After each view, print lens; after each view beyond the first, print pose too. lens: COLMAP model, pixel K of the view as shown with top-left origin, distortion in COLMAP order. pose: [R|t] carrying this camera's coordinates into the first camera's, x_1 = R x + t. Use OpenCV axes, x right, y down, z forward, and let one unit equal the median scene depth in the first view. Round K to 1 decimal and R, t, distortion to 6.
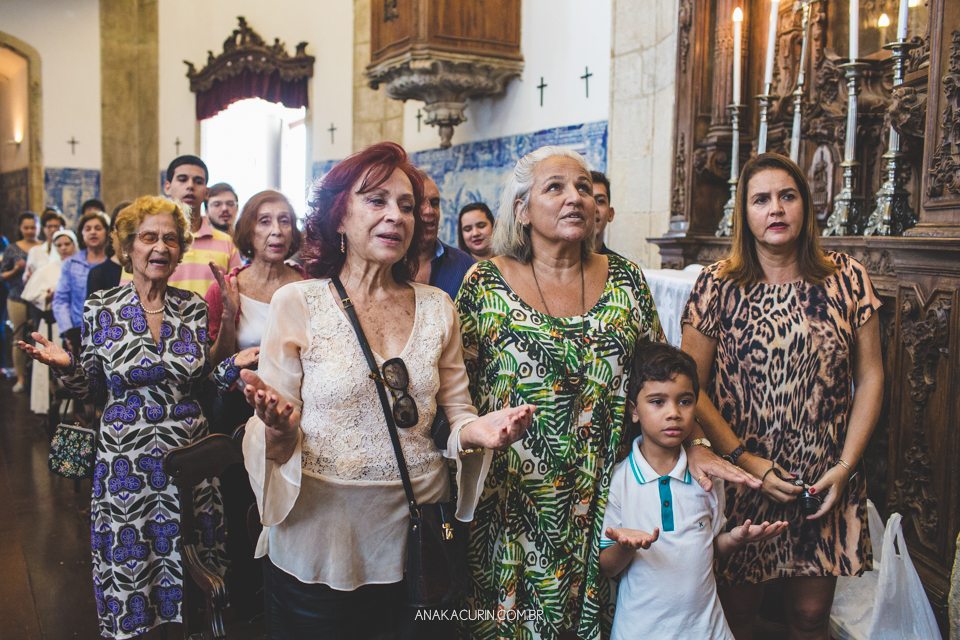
lens RADIAL K [[926.8, 0, 491.4], [0, 926.8, 320.5], [0, 0, 1]] dist [-0.095148, 0.092807]
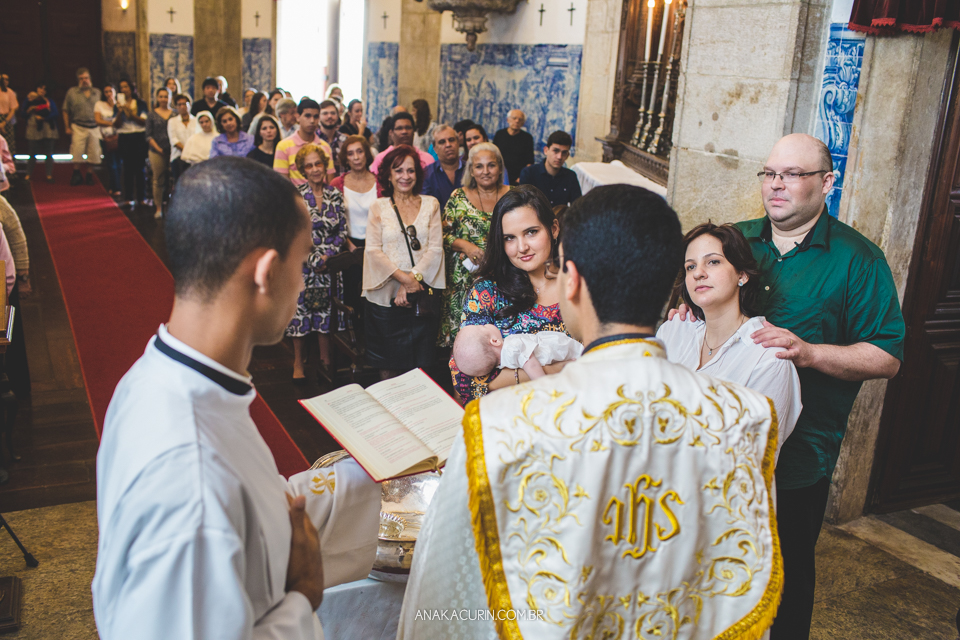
lens RADIAL K [[919.1, 0, 474.0], [0, 919.1, 321.8], [0, 0, 1]] dist [-0.101629, 0.119274]
pose [[0.997278, 0.053032, -0.051225, 0.044730], [-0.042981, 0.982631, 0.180526, -0.038362], [0.059908, -0.177833, 0.982235, -0.376851]]
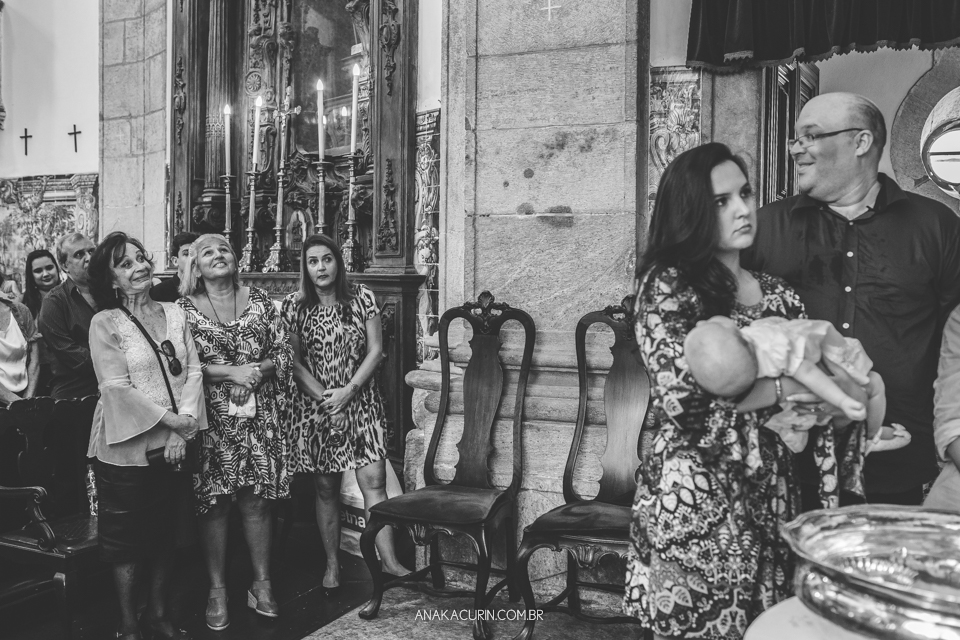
lens RADIAL K [[967.1, 0, 473.4], [0, 967.1, 324.1], [0, 0, 1]] dist [-0.112472, 0.156551]
pose [[0.821873, -0.040053, 0.568261, -0.148750], [0.056779, 0.998318, -0.011755, 0.013182], [-0.566835, 0.041926, 0.822764, -0.217227]]
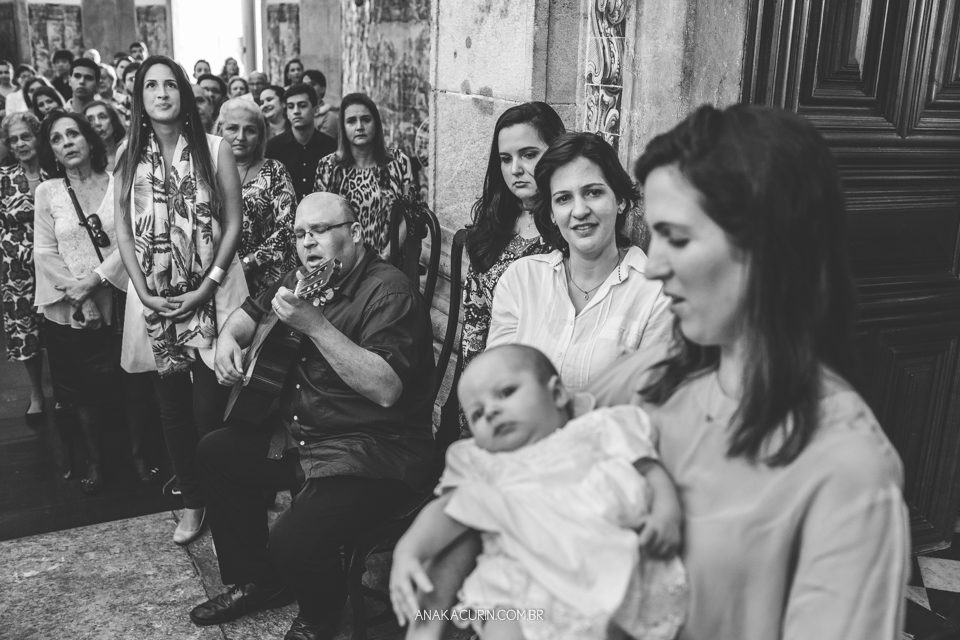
lens RADIAL K [[979.2, 0, 490.6], [0, 979.2, 324.7], [0, 0, 1]] dist [-0.113244, 0.146749]
pose [[0.998745, 0.022522, -0.044733, 0.176838], [-0.013618, 0.981652, 0.190192, -0.028901], [0.048196, -0.189344, 0.980727, -0.241333]]
